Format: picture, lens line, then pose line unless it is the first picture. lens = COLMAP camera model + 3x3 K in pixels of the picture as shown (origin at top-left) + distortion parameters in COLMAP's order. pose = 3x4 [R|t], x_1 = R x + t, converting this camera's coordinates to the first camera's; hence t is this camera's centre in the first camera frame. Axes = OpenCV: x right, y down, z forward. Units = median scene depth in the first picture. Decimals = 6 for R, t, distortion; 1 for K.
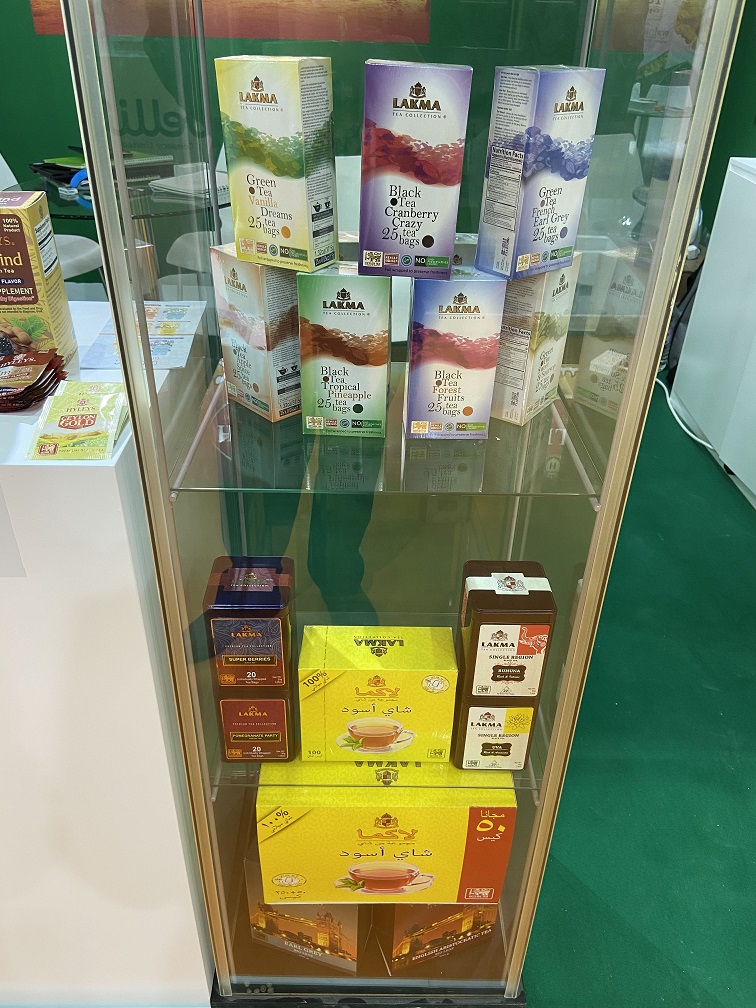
lens RADIAL K [[763.6, 0, 376.8], [0, 763.6, 497.0], [0, 0, 1]] dist [0.130312, -0.174227]
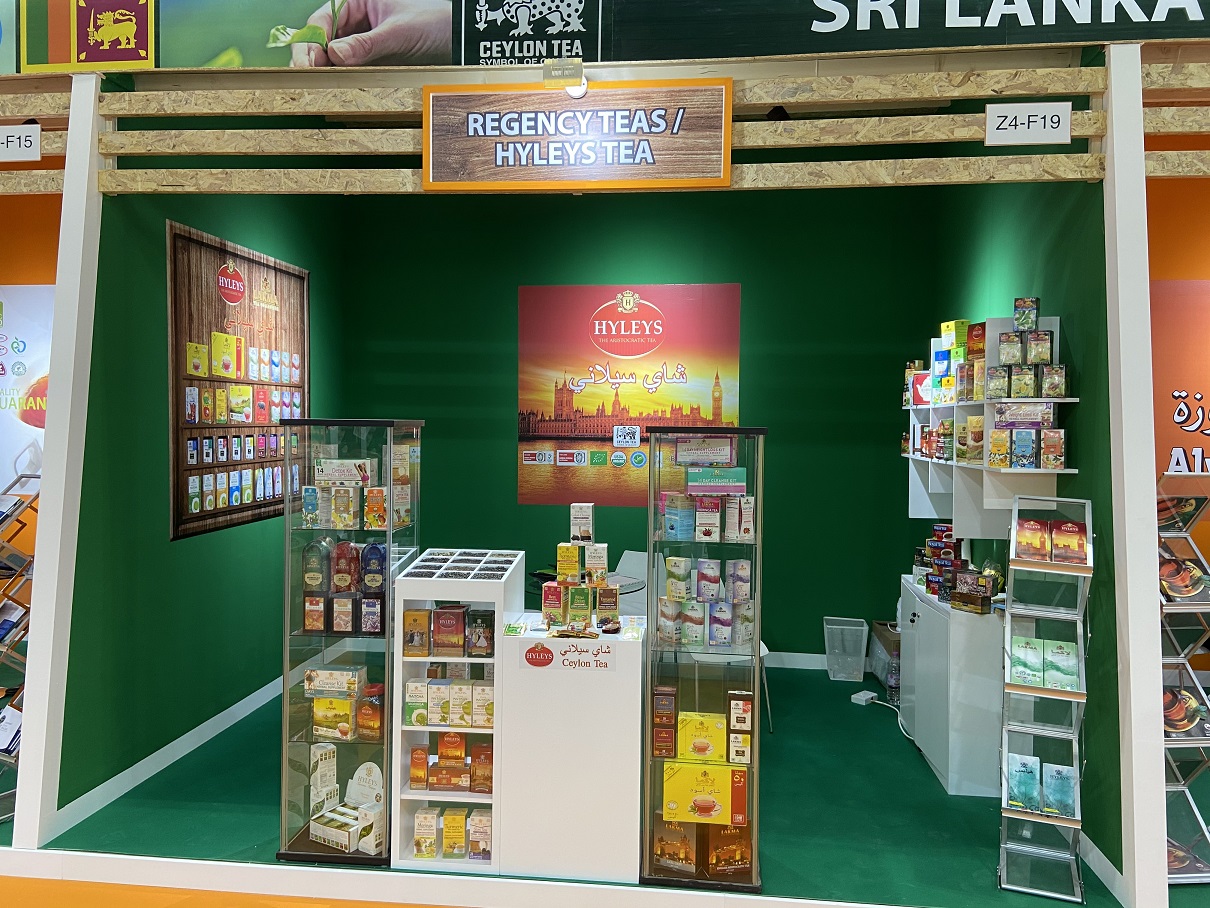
lens RADIAL K [[916.6, 0, 605.0], [0, 916.6, 454.0], [0, 0, 1]] dist [0.130312, -0.174227]
pose [[0.992808, -0.004479, -0.119632, 0.079702], [-0.055797, 0.866812, -0.495503, 1.421904], [0.105918, 0.498615, 0.860328, -3.524980]]
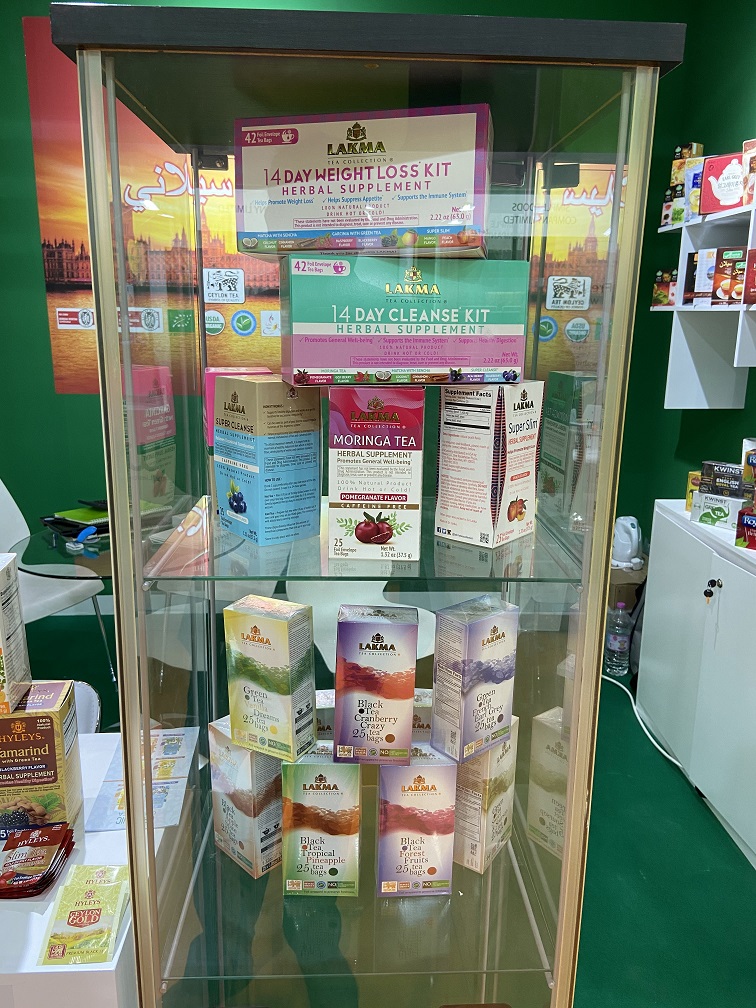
lens RADIAL K [[763.6, 0, 376.8], [0, 763.6, 497.0], [0, 0, 1]] dist [0.130312, -0.174227]
pose [[0.999387, -0.014838, 0.031709, 0.010783], [0.024157, 0.947844, -0.317817, -0.271756], [-0.025339, 0.318388, 0.947622, -0.250469]]
